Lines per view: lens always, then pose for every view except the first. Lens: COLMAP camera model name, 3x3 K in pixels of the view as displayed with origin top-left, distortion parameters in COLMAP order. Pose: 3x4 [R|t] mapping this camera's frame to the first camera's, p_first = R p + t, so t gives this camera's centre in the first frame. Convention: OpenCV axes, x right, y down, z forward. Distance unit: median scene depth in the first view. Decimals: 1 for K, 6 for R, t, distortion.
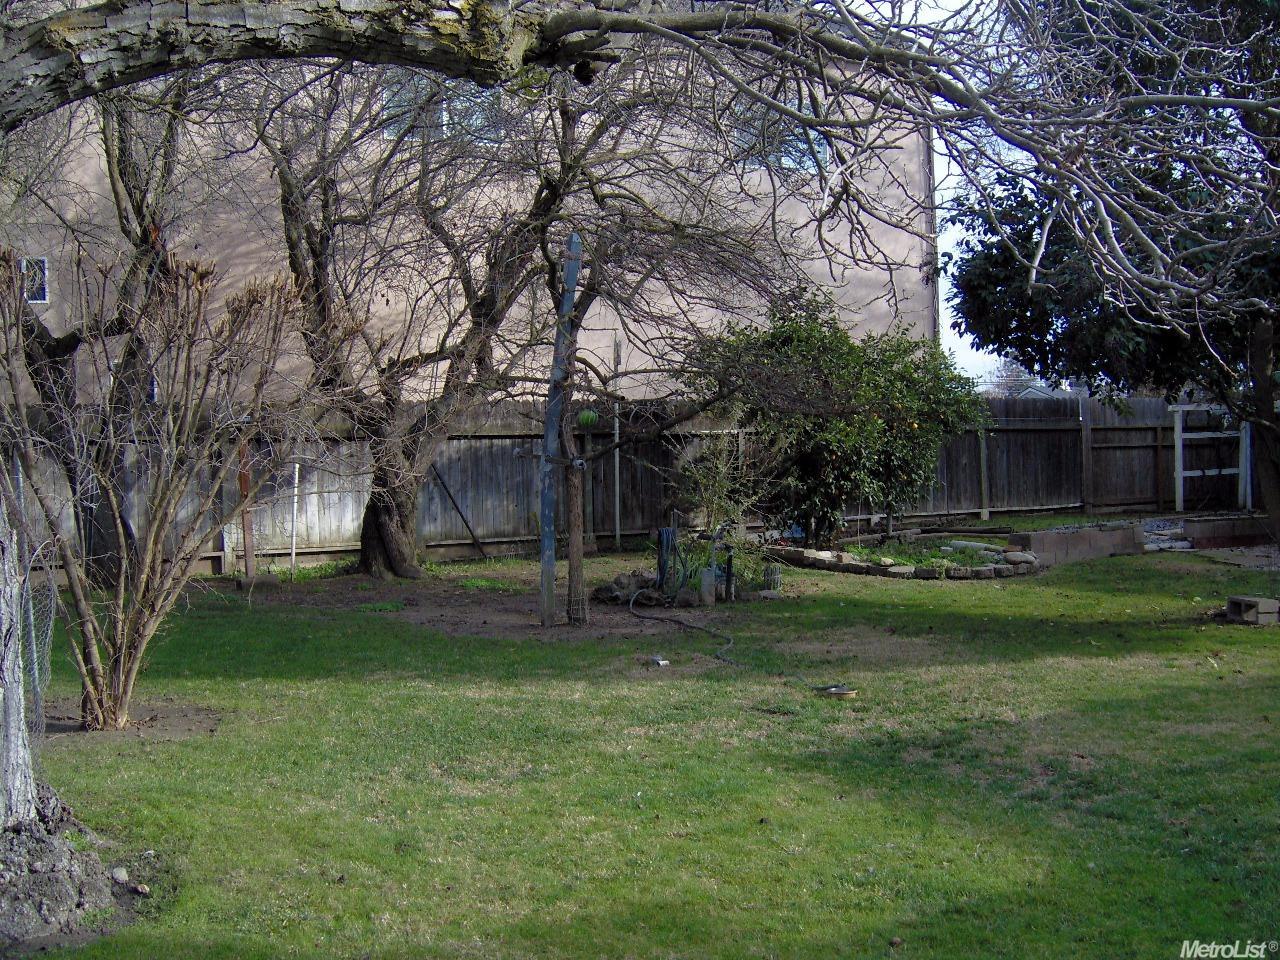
lens RADIAL K [[1458.6, 0, 640.0], [0, 1458.6, 480.0], [0, 0, 1]] dist [-0.139442, -0.016371]
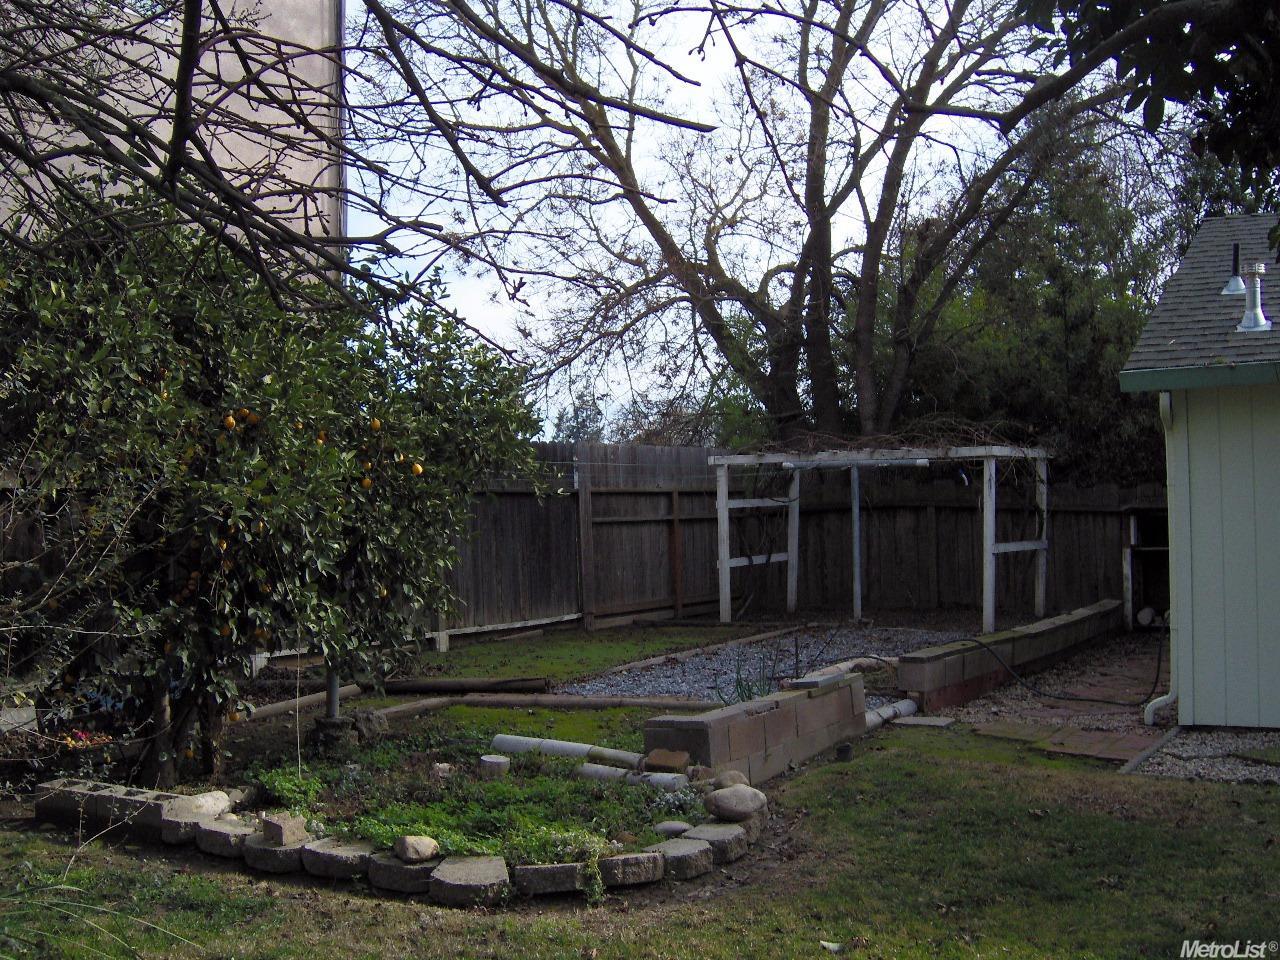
lens RADIAL K [[1458.6, 0, 640.0], [0, 1458.6, 480.0], [0, 0, 1]] dist [-0.139442, -0.016371]
pose [[0.879537, 0.011378, 0.475695, 0.043091], [0.014660, 0.998592, -0.050990, -0.011142], [-0.475605, 0.051822, 0.878131, 0.564203]]
